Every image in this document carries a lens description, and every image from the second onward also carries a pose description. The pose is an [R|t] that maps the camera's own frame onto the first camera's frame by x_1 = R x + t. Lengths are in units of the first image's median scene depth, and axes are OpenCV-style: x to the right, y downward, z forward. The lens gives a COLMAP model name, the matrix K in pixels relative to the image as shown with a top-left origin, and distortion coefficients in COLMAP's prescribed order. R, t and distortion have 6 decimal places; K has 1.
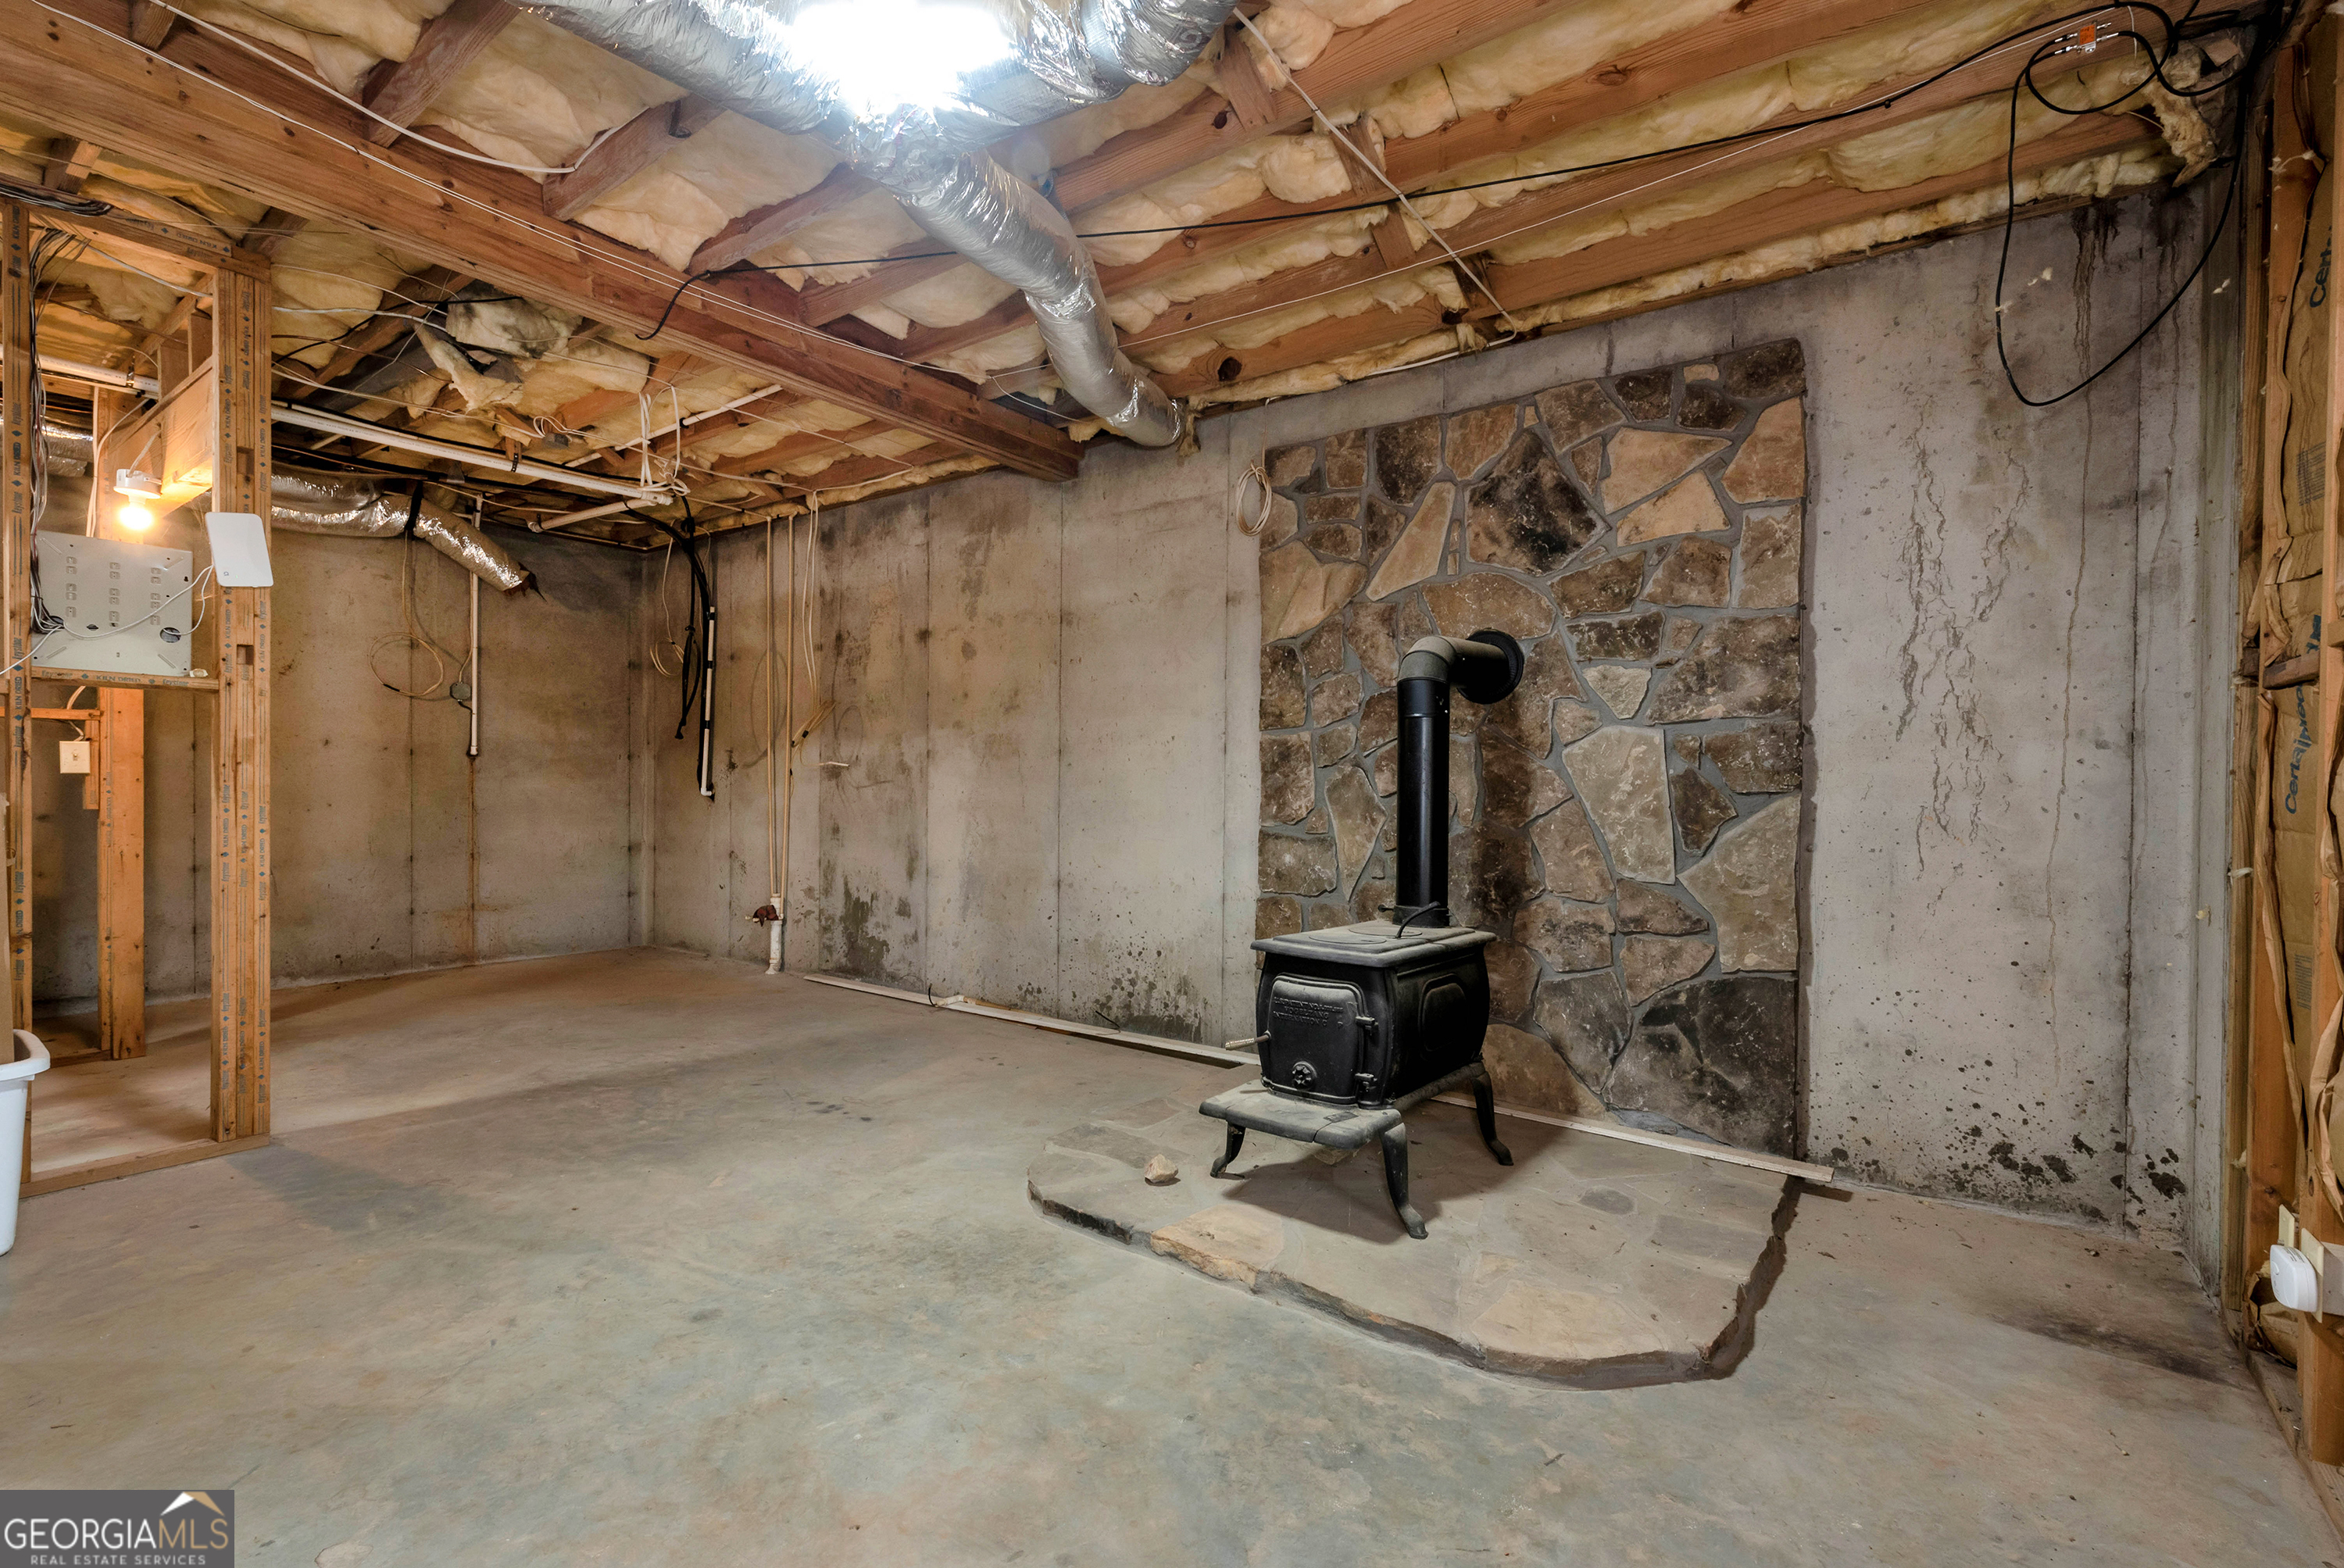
lens RADIAL K [[1048.8, 0, 1186.2], [0, 1048.8, 787.2], [0, 0, 1]] dist [0.003825, -0.001167]
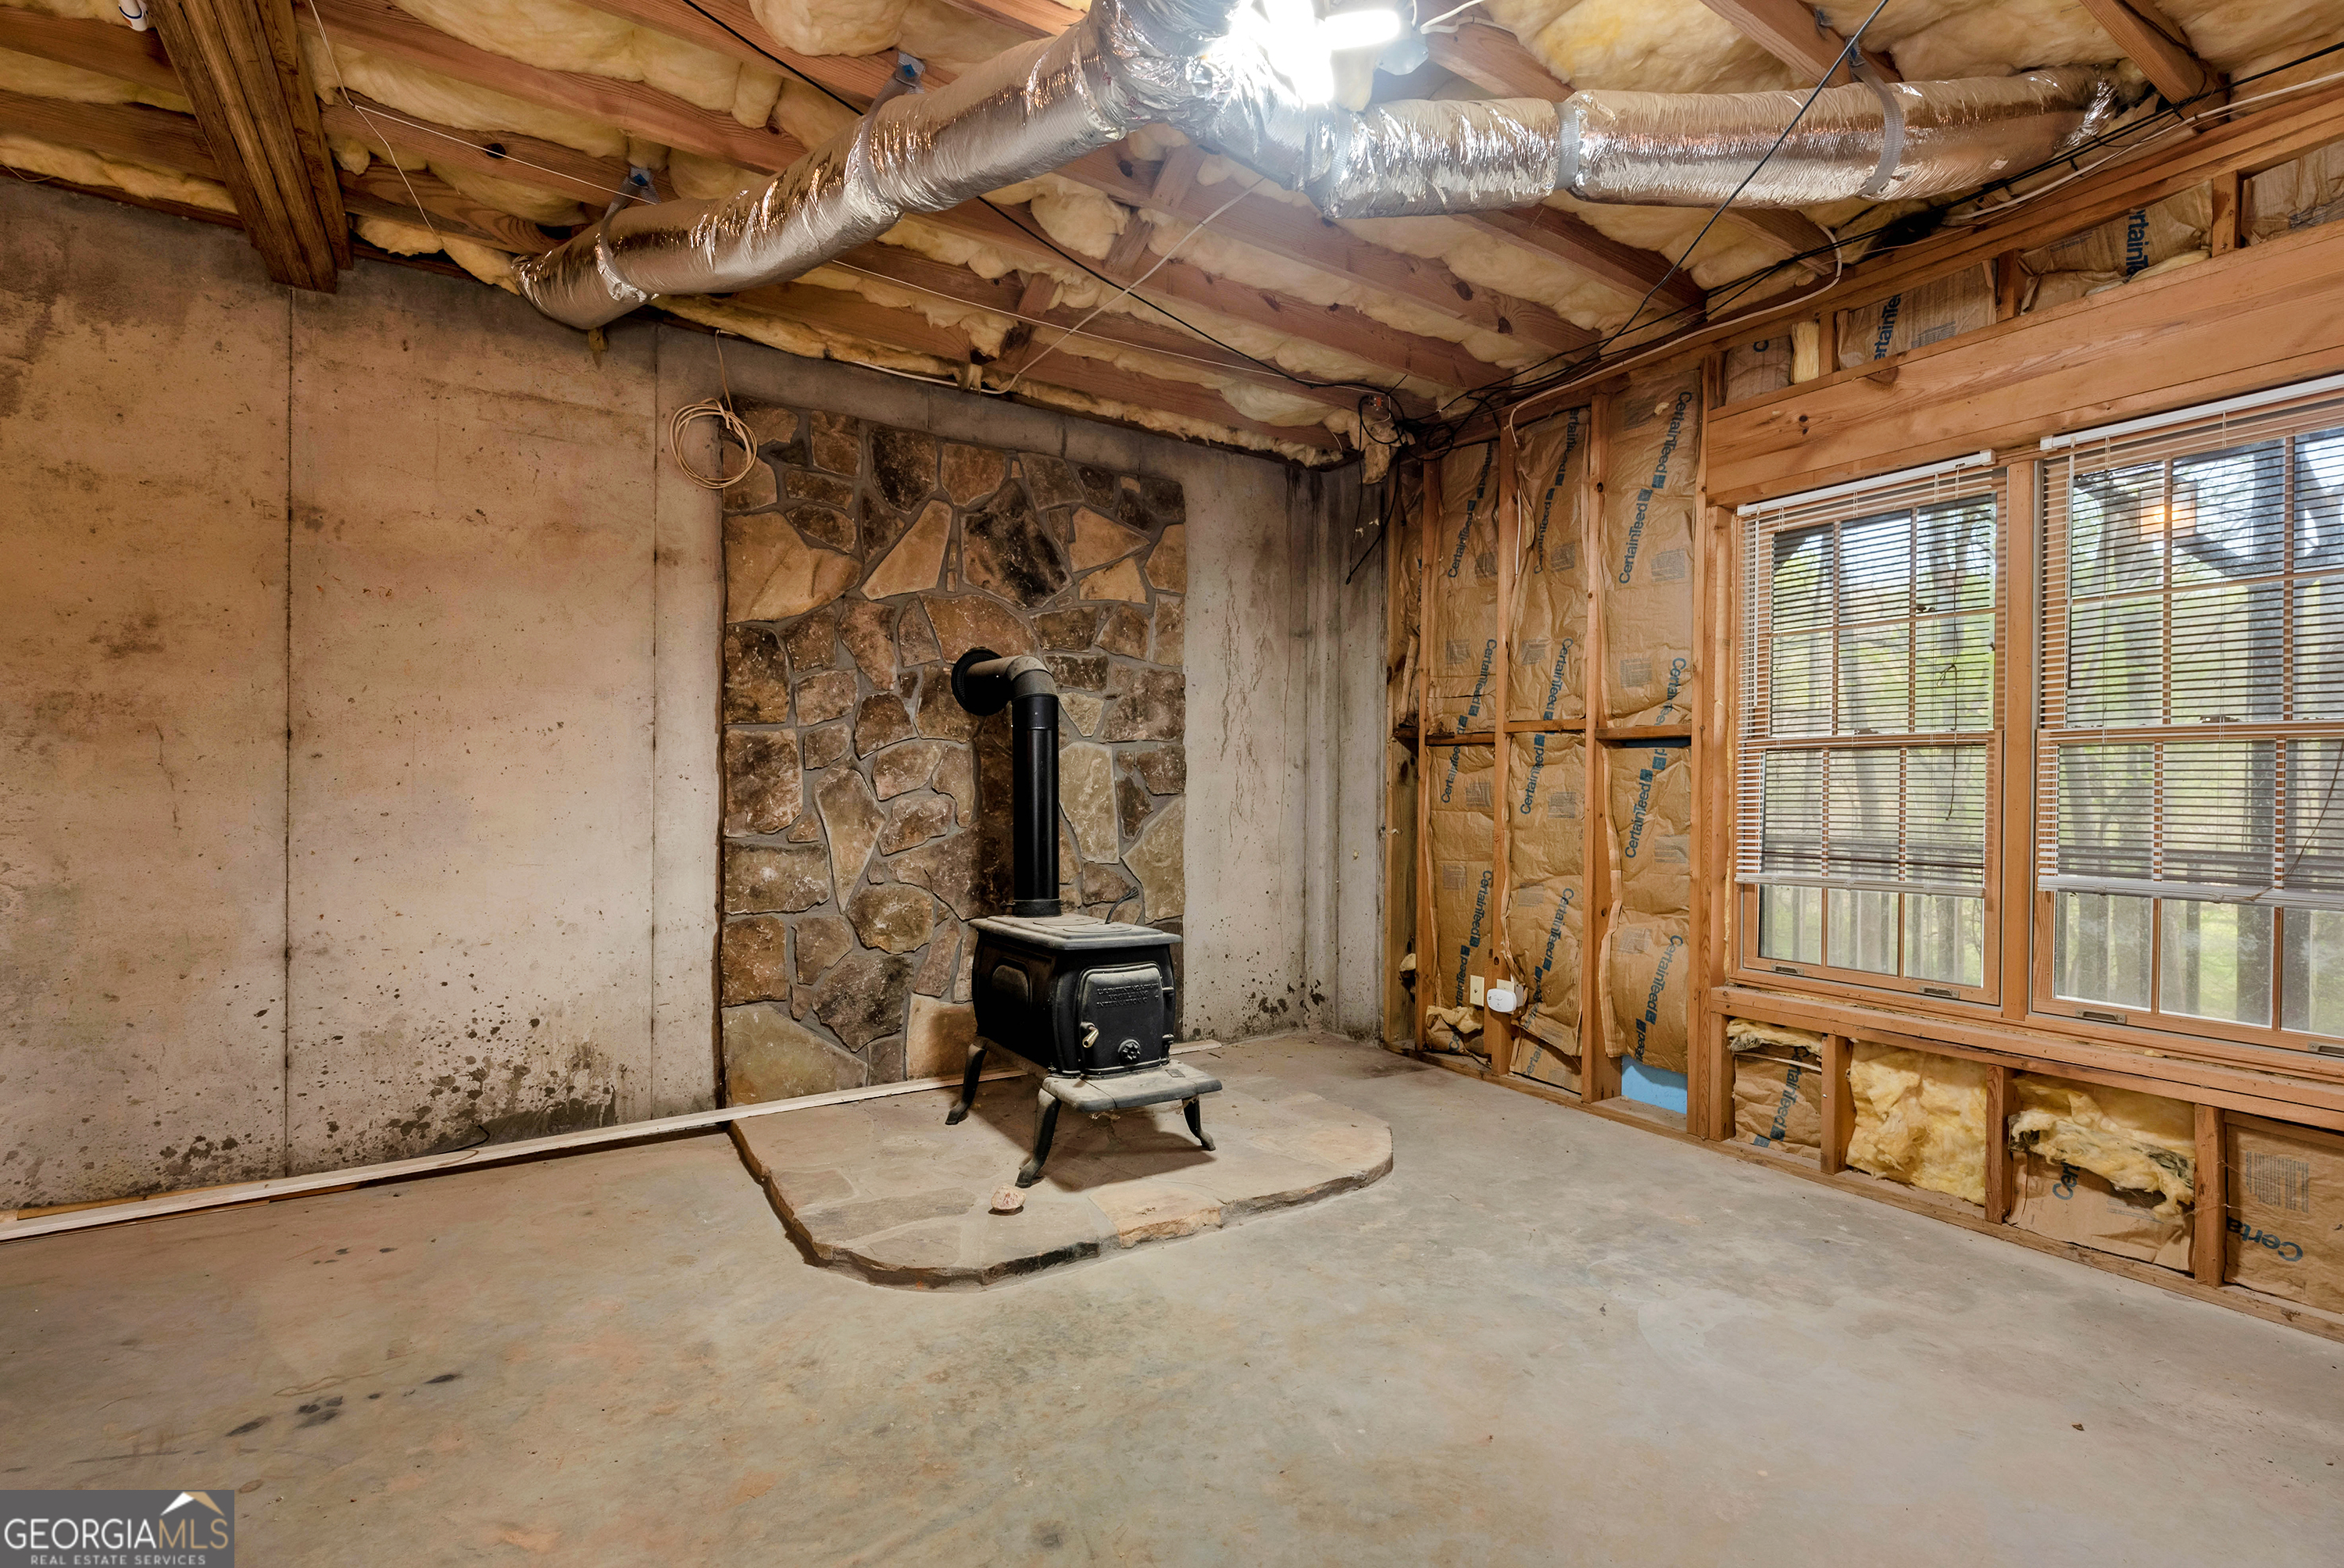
lens RADIAL K [[1048.8, 0, 1194.4], [0, 1048.8, 790.9], [0, 0, 1]] dist [0.003825, -0.001167]
pose [[0.348501, -0.007176, 0.937281, -0.705566], [-0.002209, 0.999962, 0.008477, -0.010221], [-0.937306, -0.005024, 0.348472, 0.422878]]
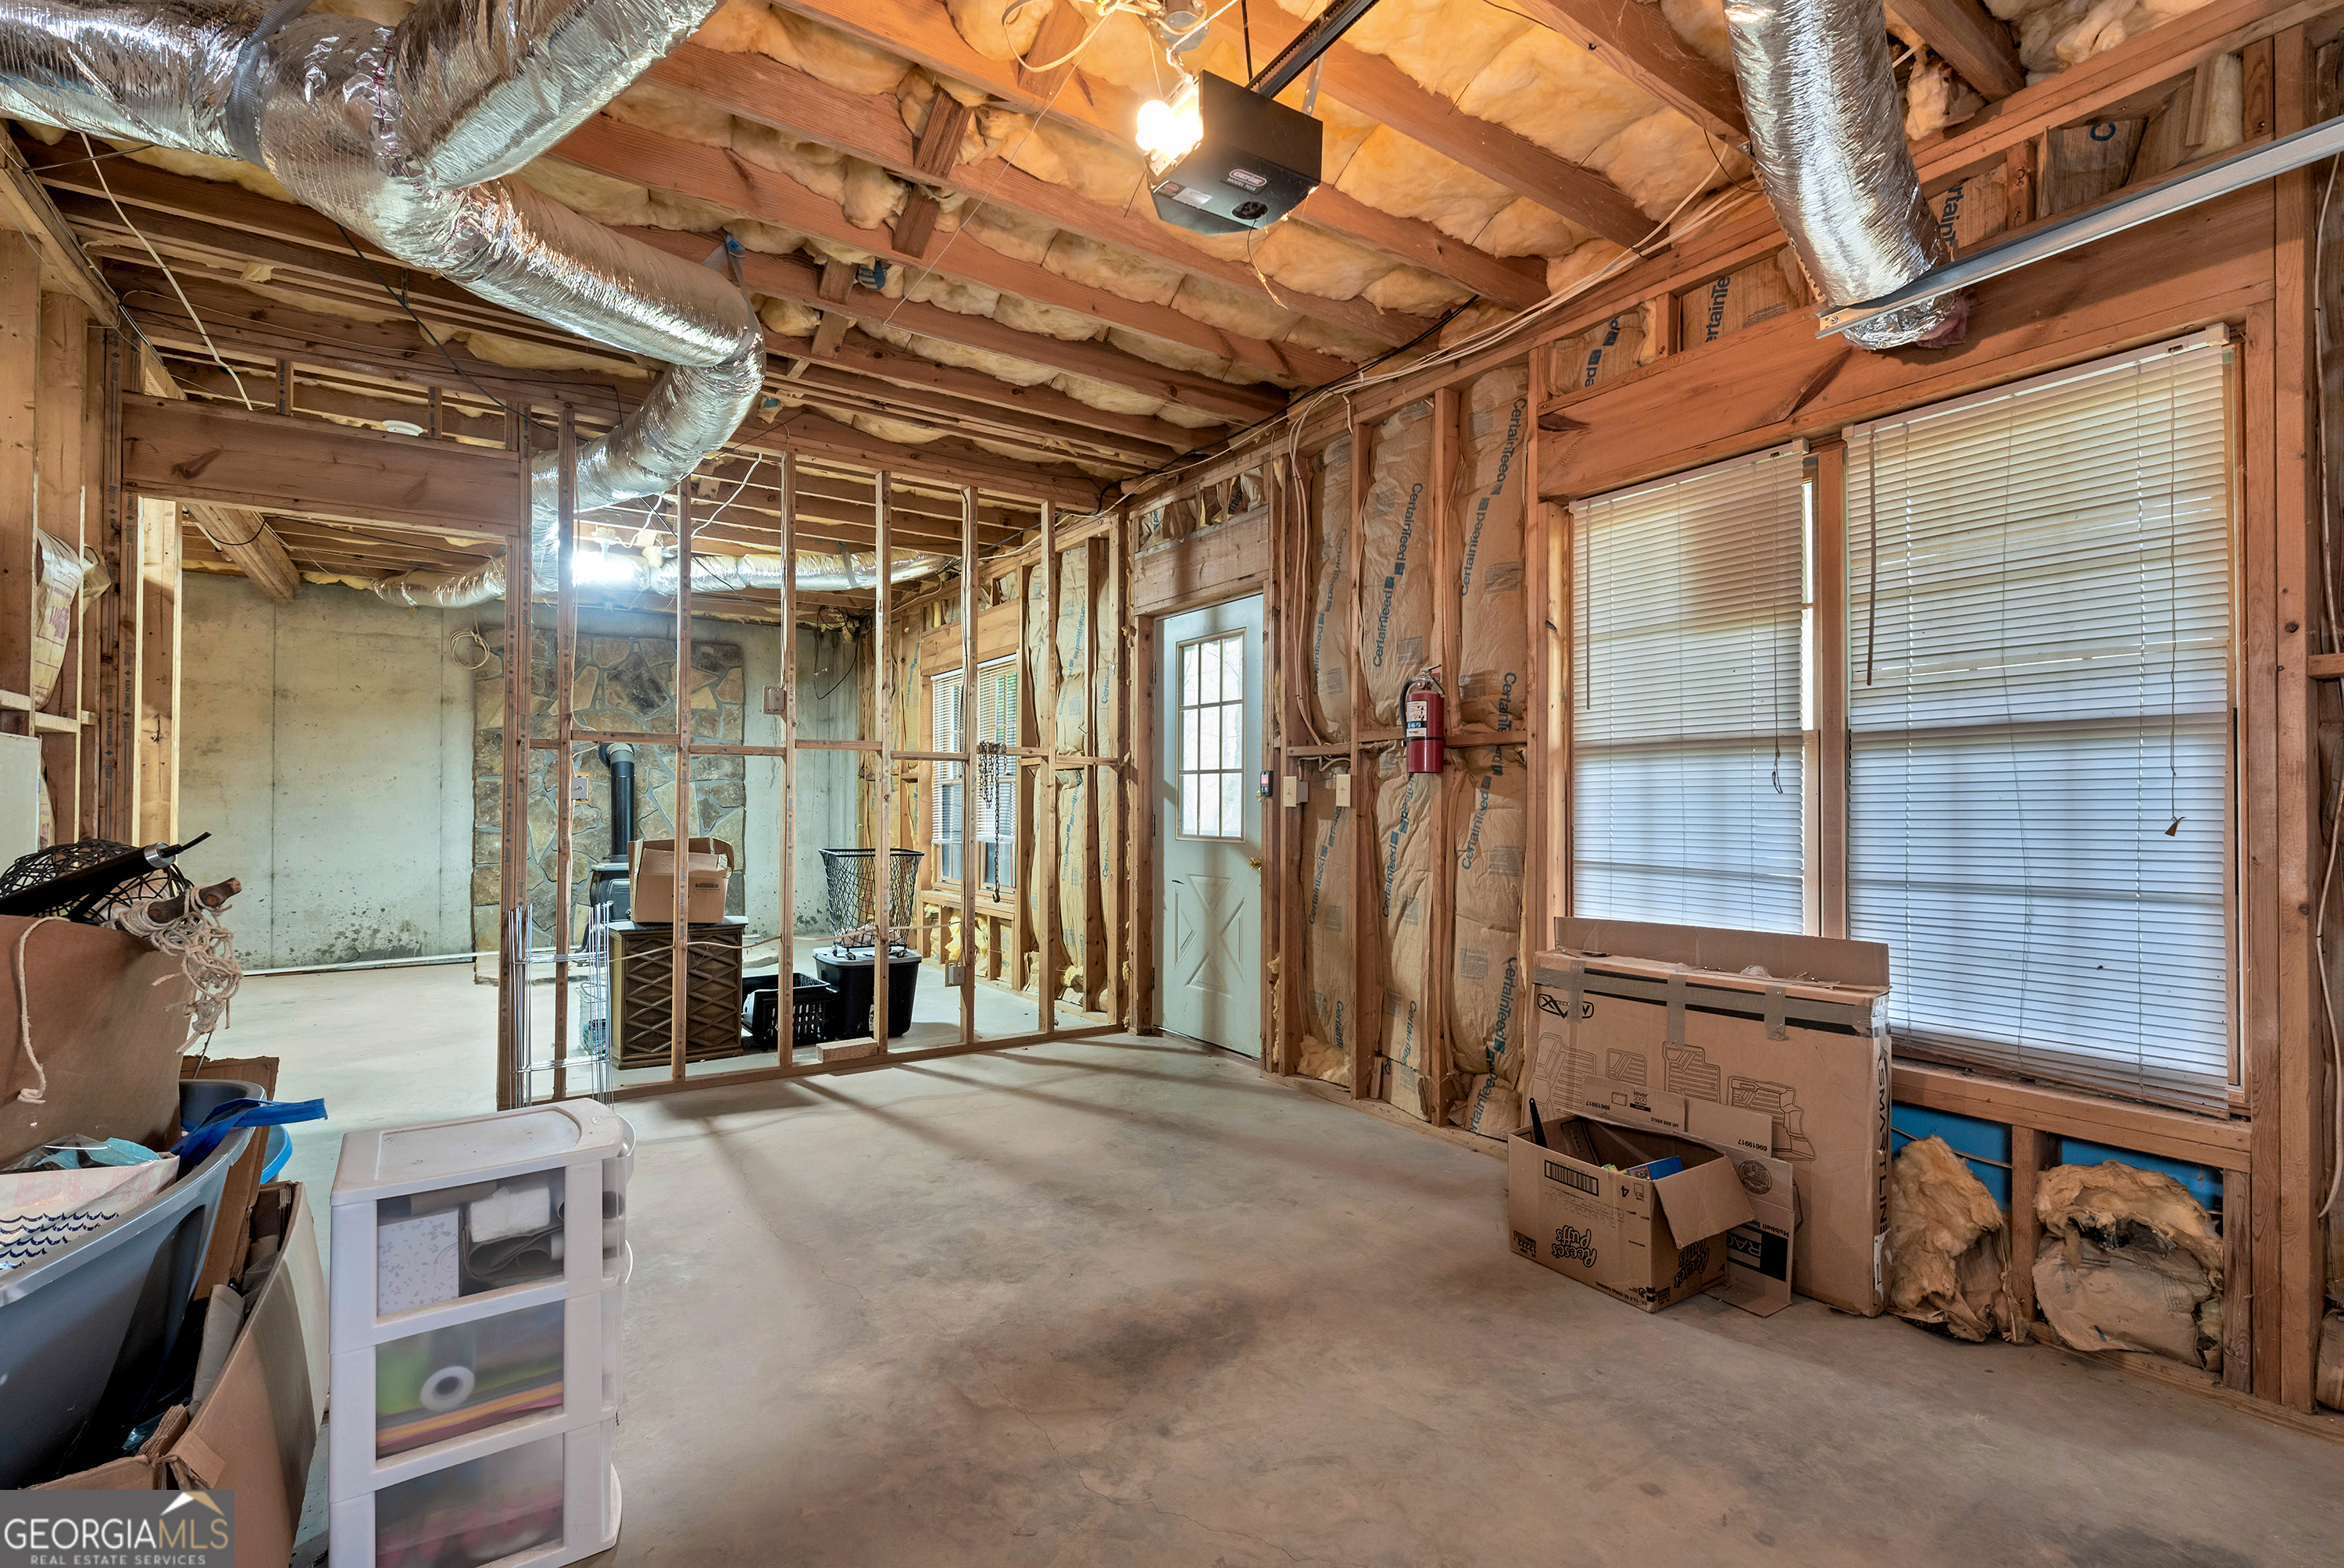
lens RADIAL K [[1048.8, 0, 1187.9], [0, 1048.8, 793.4], [0, 0, 1]] dist [0.003825, -0.001167]
pose [[0.303584, 0.008441, 0.952767, -1.565441], [0.012995, 0.999831, -0.012998, 0.019358], [-0.952716, 0.016327, 0.303423, -0.899121]]
